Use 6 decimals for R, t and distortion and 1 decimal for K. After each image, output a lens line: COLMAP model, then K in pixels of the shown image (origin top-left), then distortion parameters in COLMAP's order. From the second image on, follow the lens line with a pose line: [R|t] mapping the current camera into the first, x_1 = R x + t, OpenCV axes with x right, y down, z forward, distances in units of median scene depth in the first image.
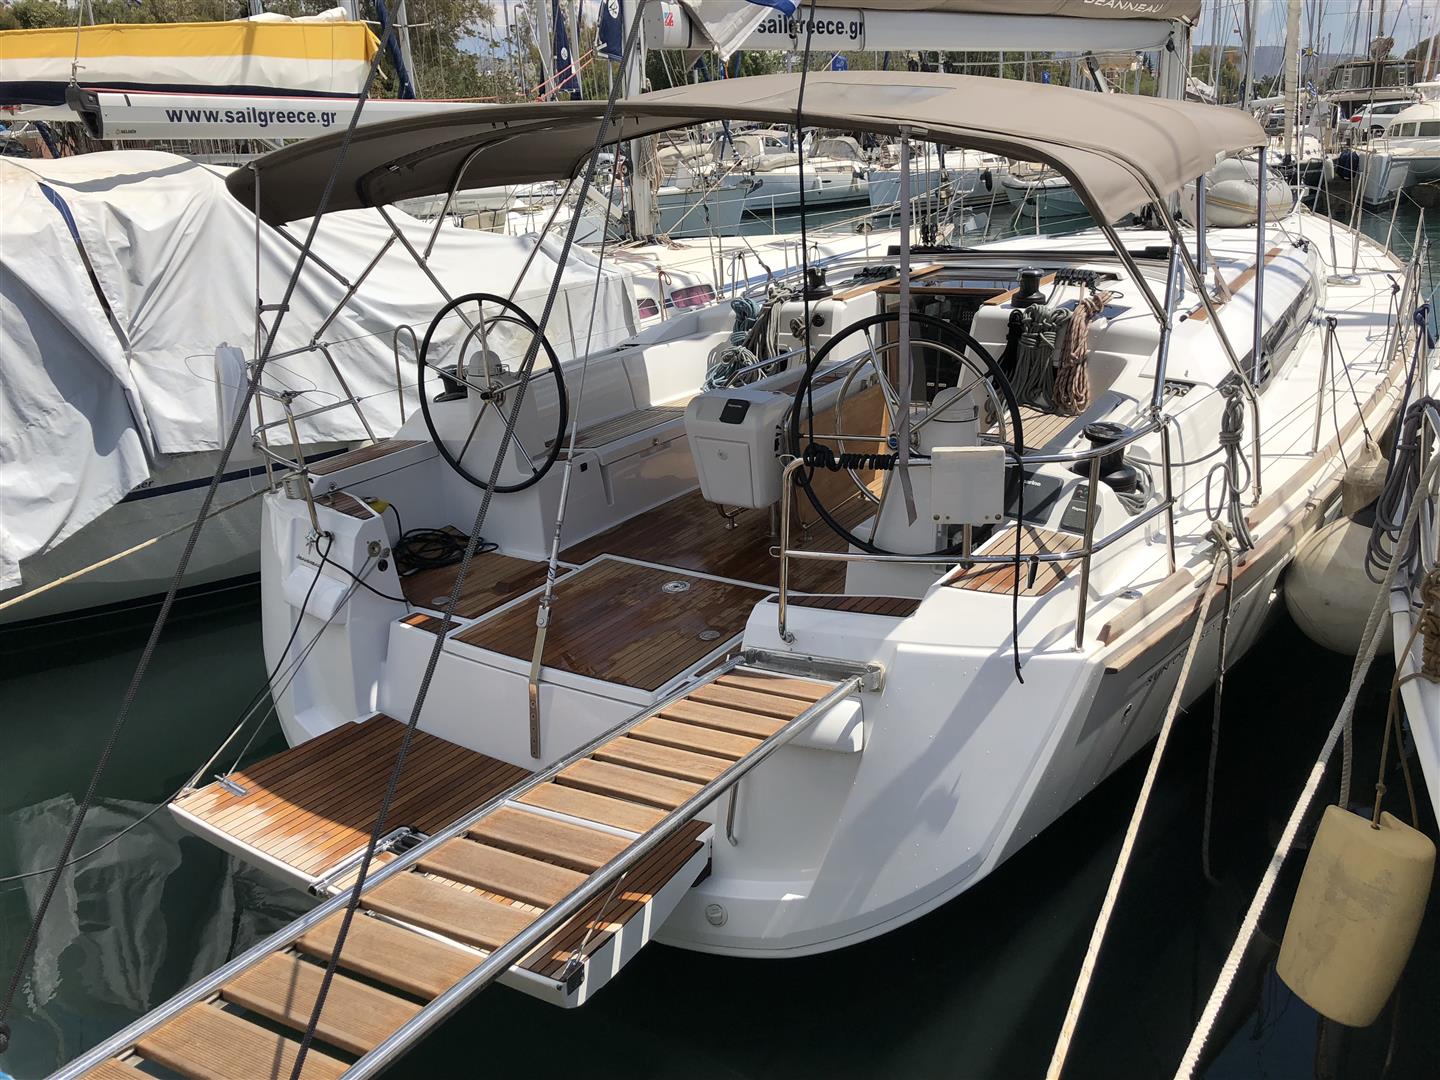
lens RADIAL K [[1149.4, 0, 720.0], [0, 1149.4, 540.0], [0, 0, 1]] dist [0.044931, -0.001663]
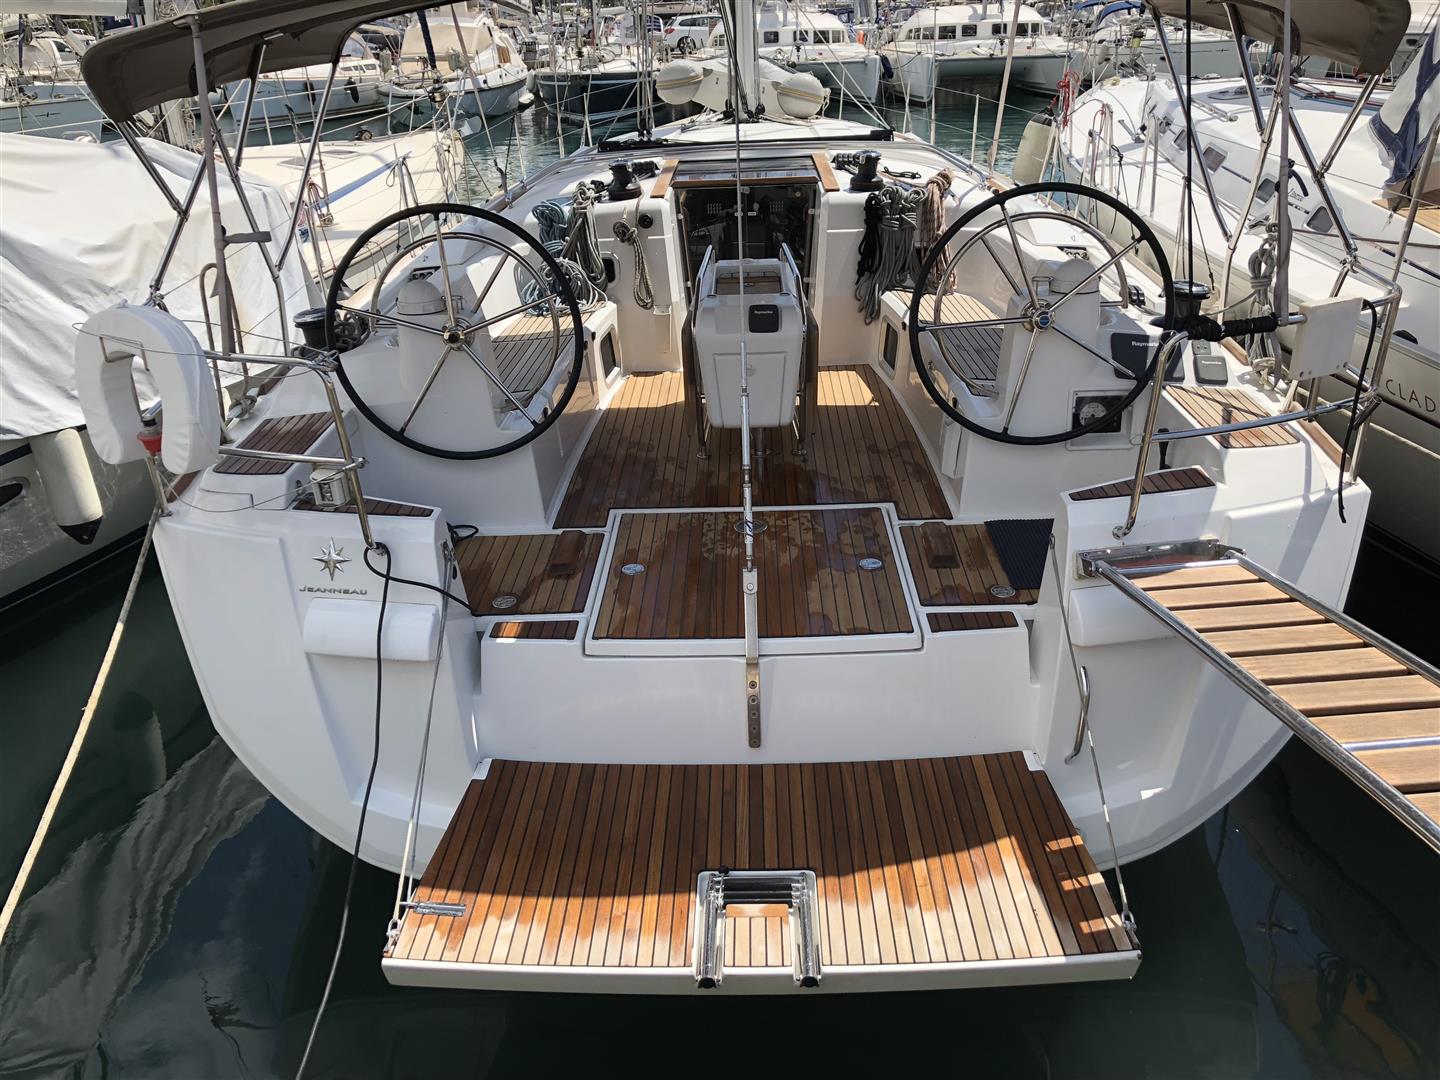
lens RADIAL K [[1160.2, 0, 719.3], [0, 1160.2, 534.8], [0, 0, 1]] dist [0.038205, -0.005614]
pose [[0.845028, -0.203197, 0.494609, -0.492348], [0.172607, 0.979123, 0.107352, -0.050701], [-0.506097, -0.005343, 0.862460, 0.244428]]
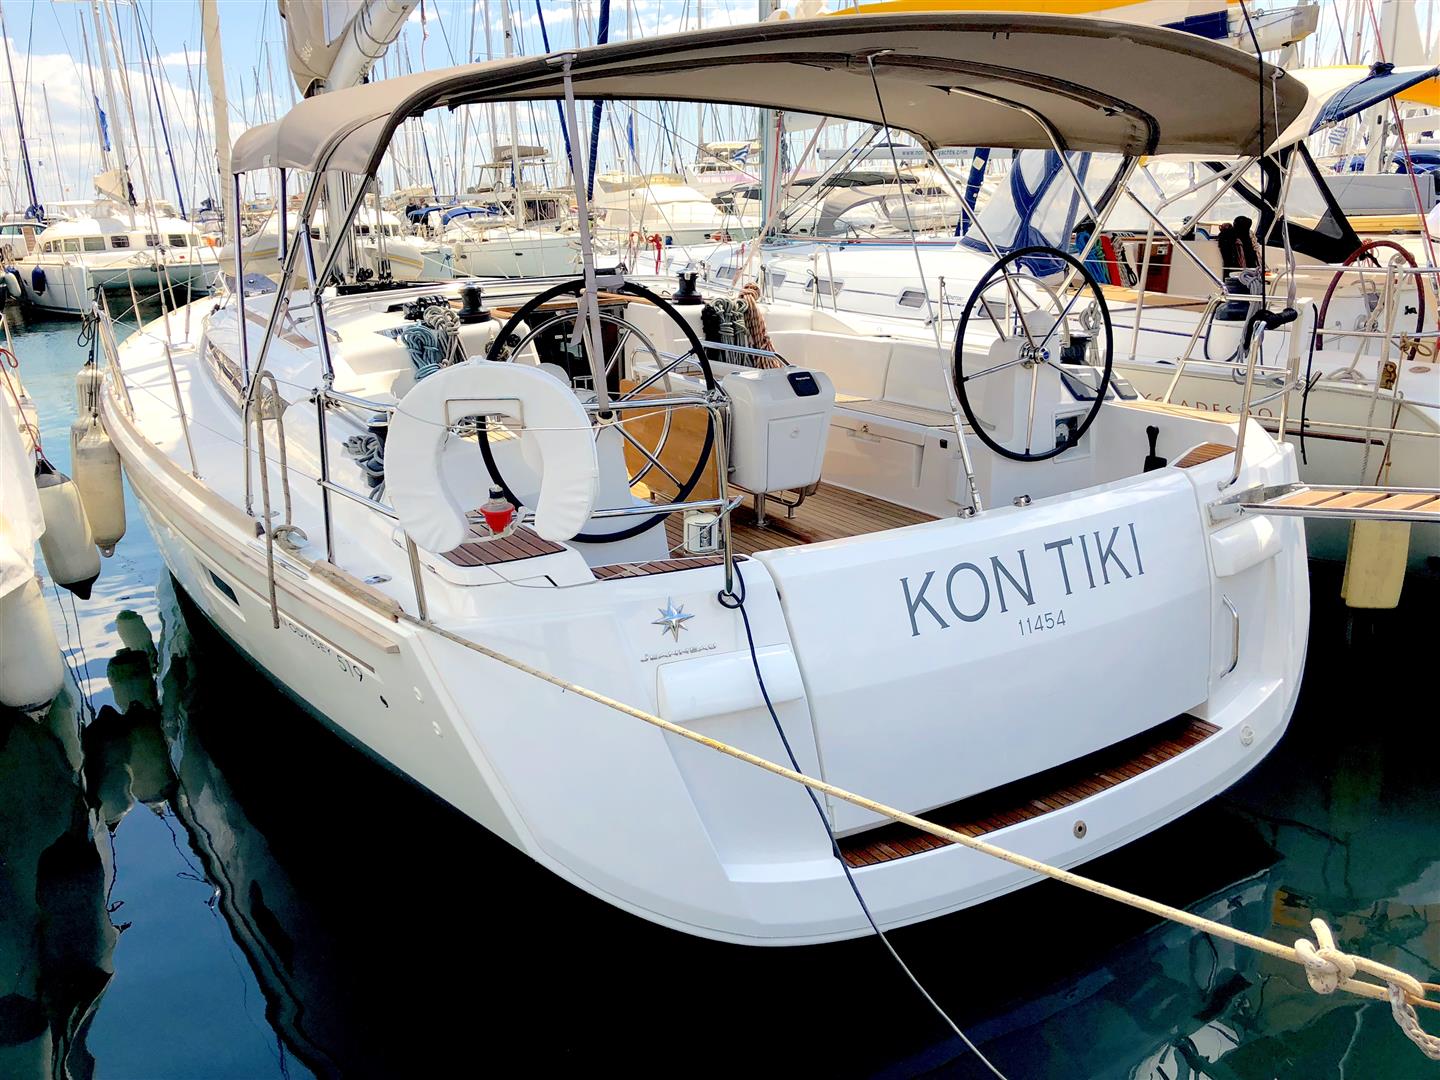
lens RADIAL K [[1157.0, 0, 720.0], [0, 1157.0, 540.0], [0, 0, 1]] dist [0.113115, -0.209698]
pose [[0.439313, -0.220632, 0.870819, -0.896521], [0.311339, 0.946686, 0.082788, -0.090310], [-0.842658, 0.234750, 0.484583, 0.613772]]
